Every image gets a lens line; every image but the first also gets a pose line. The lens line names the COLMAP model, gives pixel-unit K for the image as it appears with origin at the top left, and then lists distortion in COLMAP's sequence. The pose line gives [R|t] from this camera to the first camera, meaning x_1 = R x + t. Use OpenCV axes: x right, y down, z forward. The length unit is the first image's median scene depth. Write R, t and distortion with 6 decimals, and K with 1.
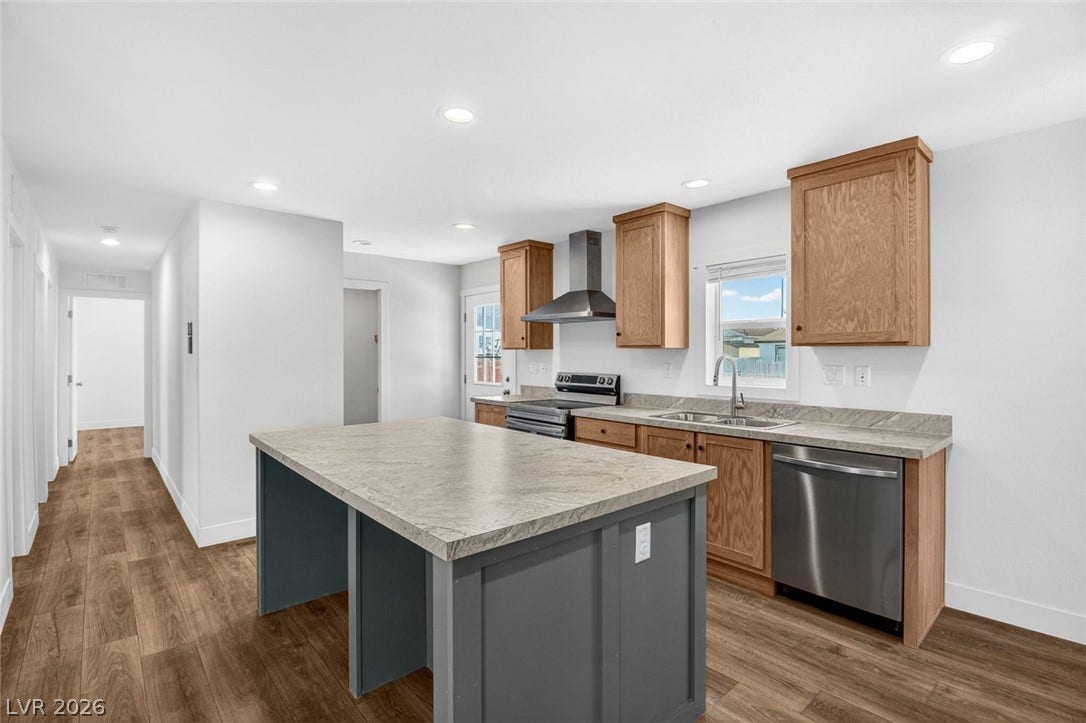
lens RADIAL K [[499.3, 0, 521.5], [0, 499.3, 345.2], [0, 0, 1]] dist [-0.003700, -0.001636]
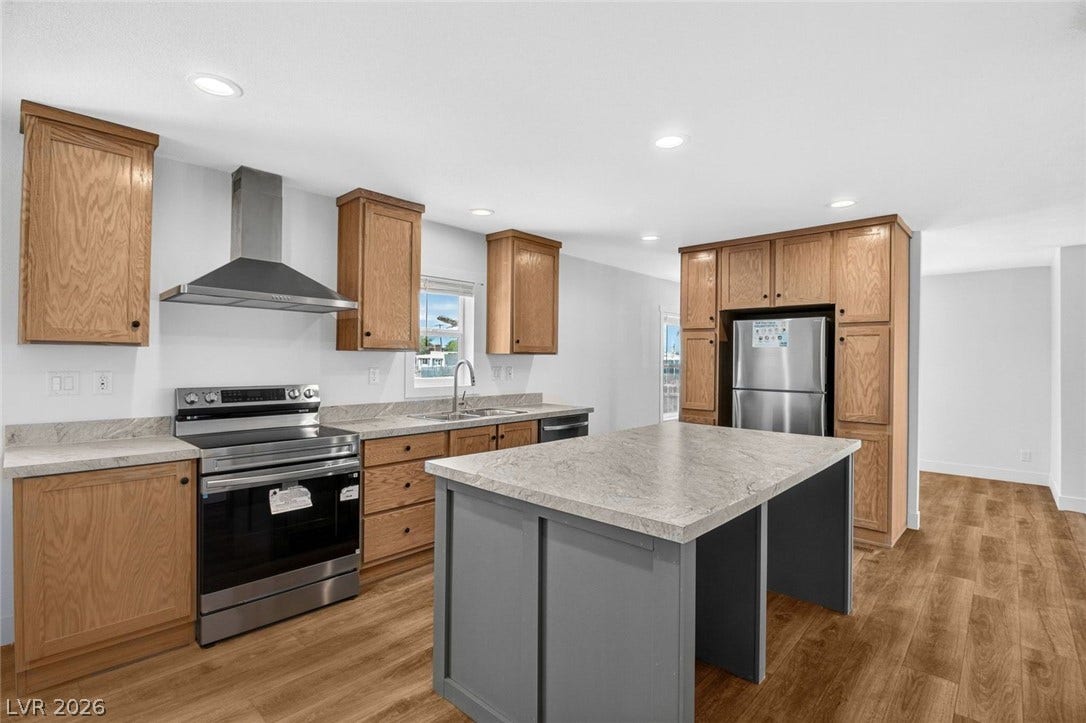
lens RADIAL K [[513.5, 0, 551.2], [0, 513.5, 351.9], [0, 0, 1]] dist [0.018308, -0.014319]
pose [[-0.143325, 0.015723, 0.989551, -1.584387], [-0.028144, 0.999405, -0.019956, 0.036756], [-0.989275, -0.030710, -0.142797, 1.867862]]
